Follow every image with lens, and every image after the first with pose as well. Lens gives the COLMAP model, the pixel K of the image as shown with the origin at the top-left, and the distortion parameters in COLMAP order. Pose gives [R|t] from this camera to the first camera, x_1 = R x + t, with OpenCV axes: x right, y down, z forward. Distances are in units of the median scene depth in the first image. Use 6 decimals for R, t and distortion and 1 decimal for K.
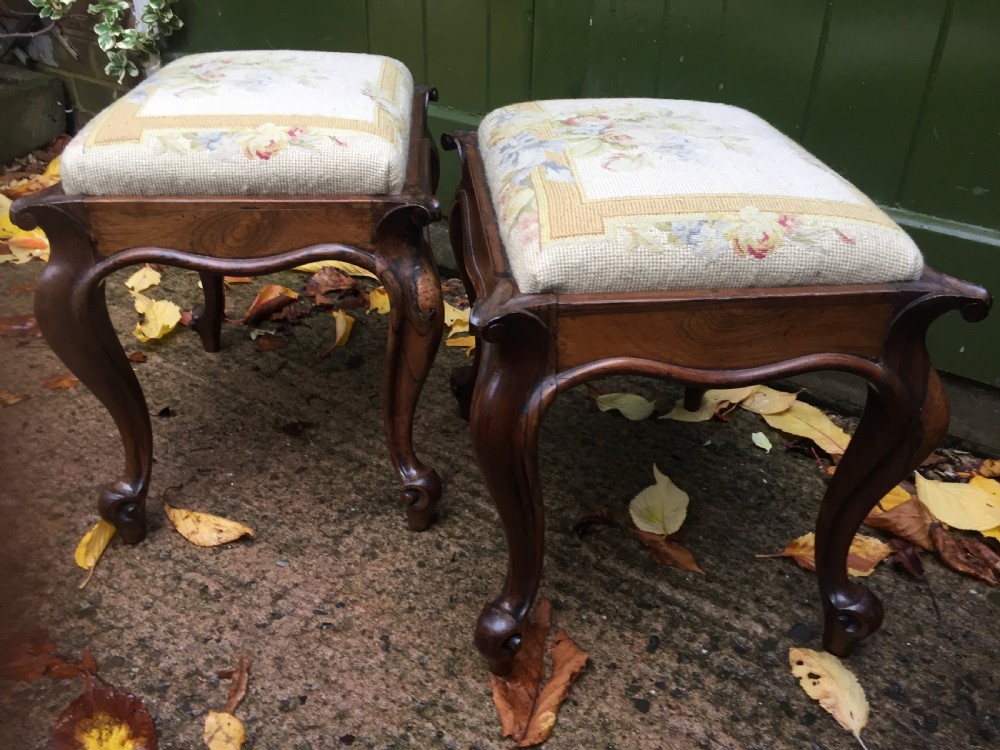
lens RADIAL K [[865.2, 0, 500.6], [0, 865.2, 374.7], [0, 0, 1]] dist [0.082562, -0.121119]
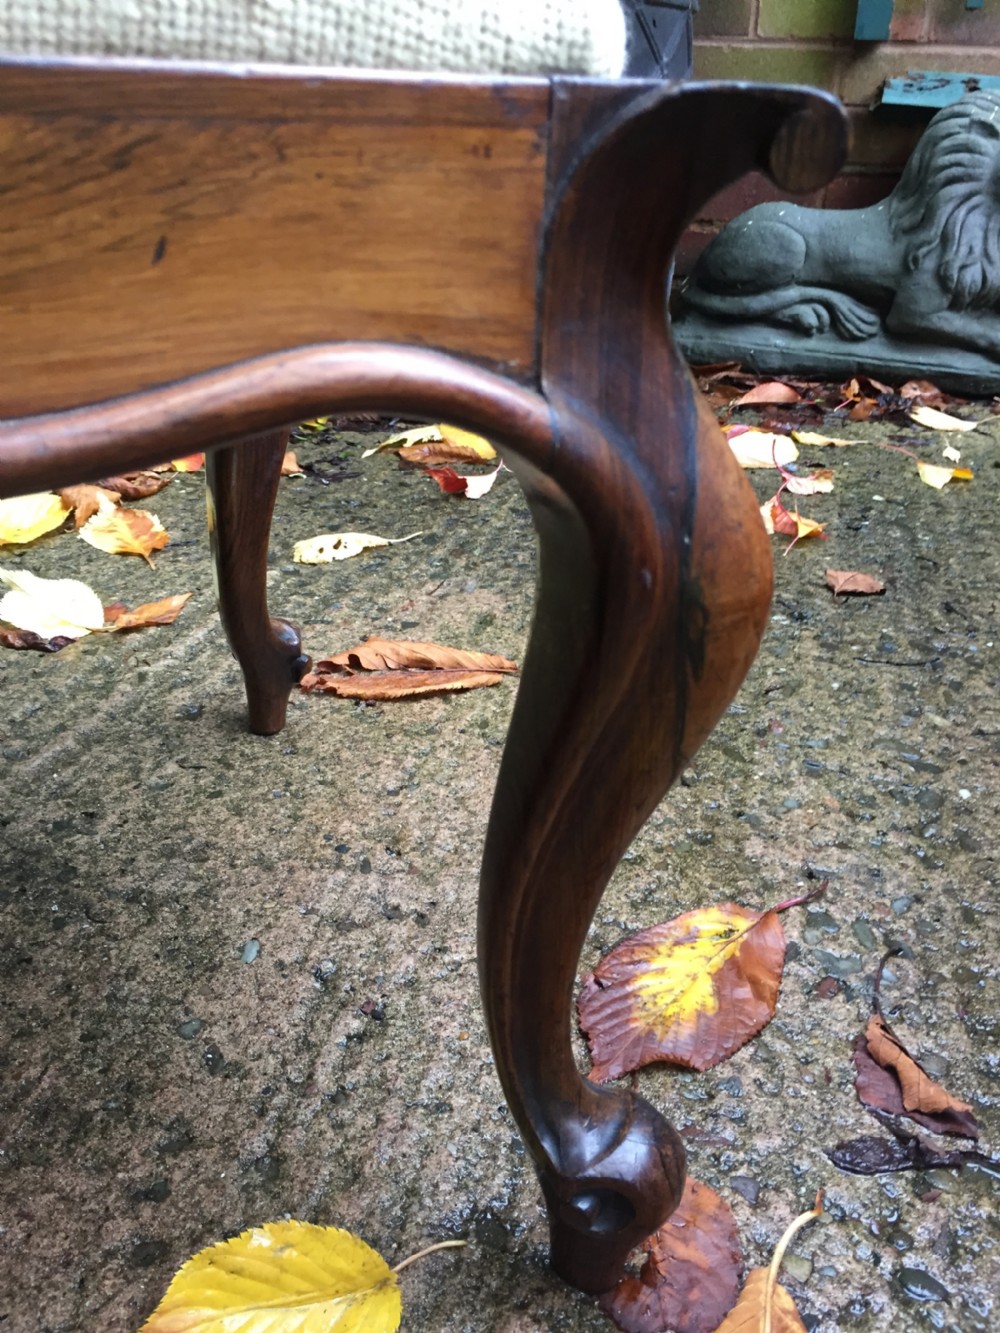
lens RADIAL K [[1153.3, 0, 502.8], [0, 1153.3, 664.5], [0, 0, 1]] dist [0.082562, -0.121119]
pose [[-0.320045, -0.450080, 0.833666, -0.730792], [0.438212, 0.709836, 0.551456, -0.171495], [-0.839965, 0.541813, -0.029949, 0.813709]]
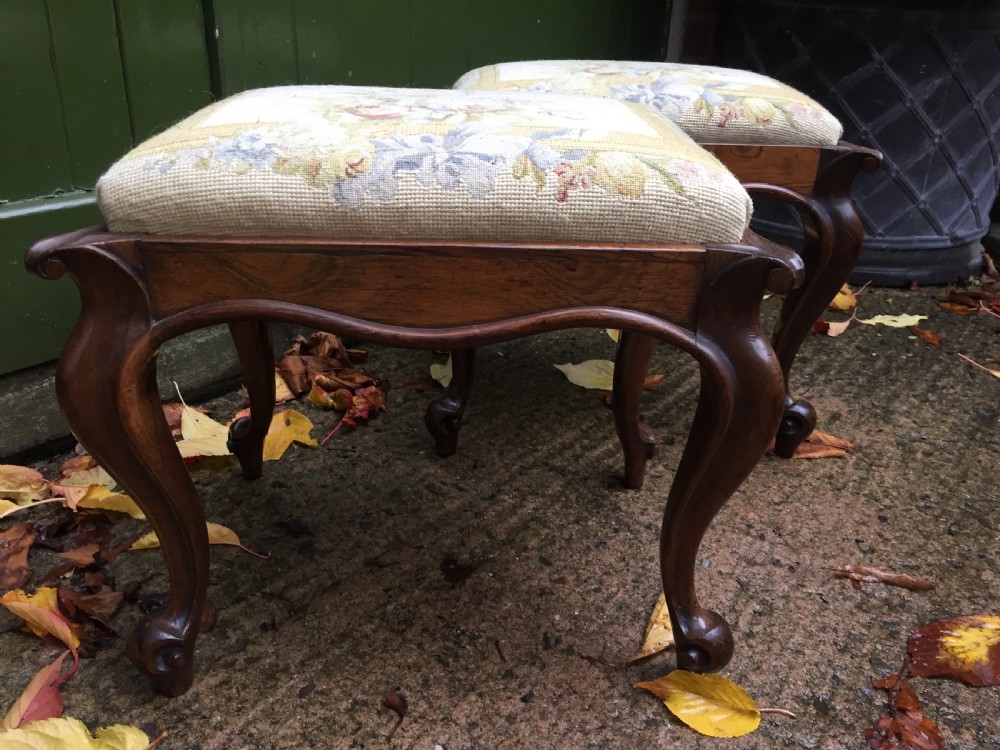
lens RADIAL K [[865.2, 0, 502.2], [0, 865.2, 372.3], [0, 0, 1]] dist [0.082562, -0.121119]
pose [[0.046420, -0.440638, 0.896484, -1.021841], [0.470795, 0.801177, 0.369415, -0.411764], [-0.881021, 0.404911, 0.244641, 0.866299]]
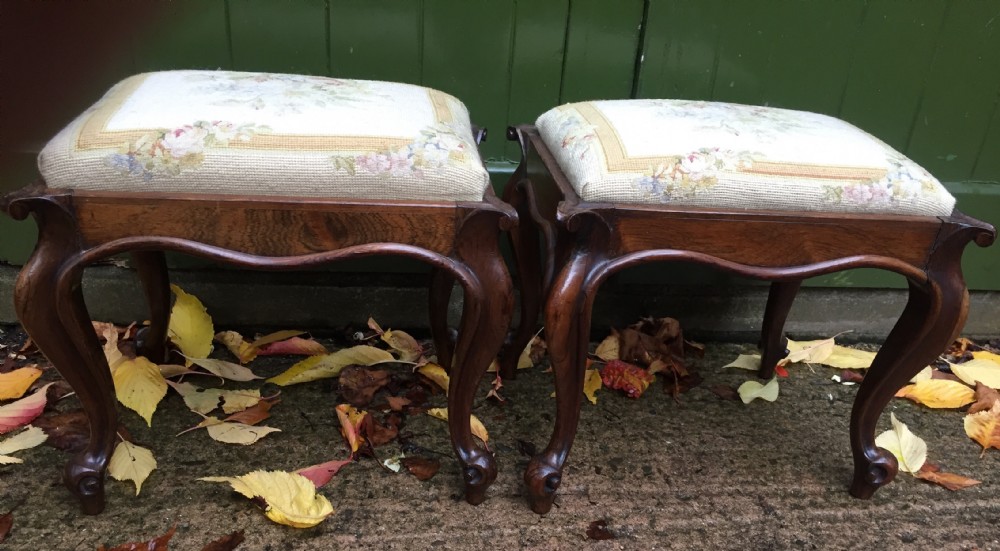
lens RADIAL K [[861.5, 0, 500.5], [0, 861.5, 377.4], [0, 0, 1]] dist [0.070093, -0.083285]
pose [[0.718544, -0.318056, 0.618494, -1.004679], [0.299621, 0.944111, 0.137413, -0.301968], [-0.627631, 0.086577, 0.773682, 0.425404]]
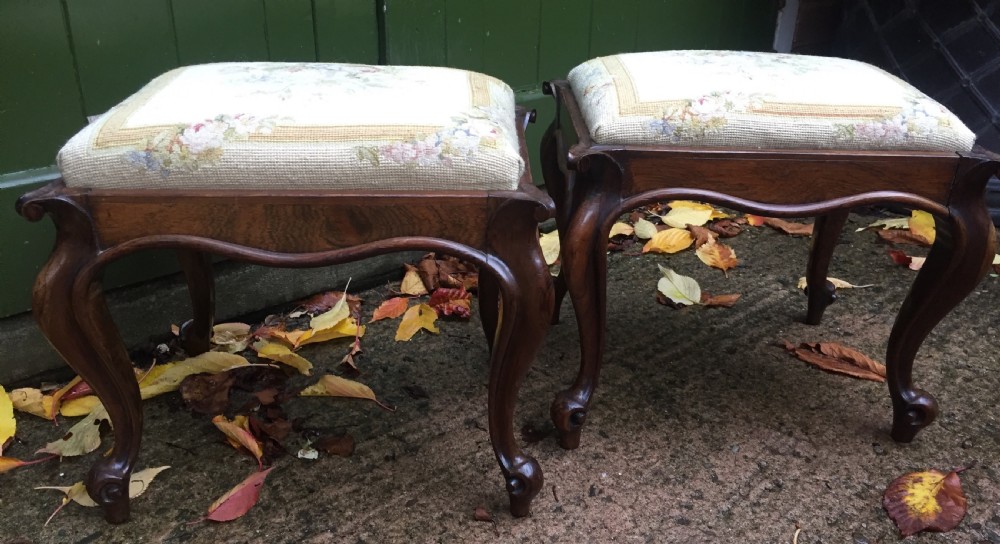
lens RADIAL K [[867.1, 0, 500.4], [0, 867.1, 273.3], [0, 0, 1]] dist [0.085779, -0.118712]
pose [[0.235214, -0.426552, 0.873343, -1.251089], [0.479469, 0.832533, 0.277487, -0.462358], [-0.845449, 0.353471, 0.400342, 0.700354]]
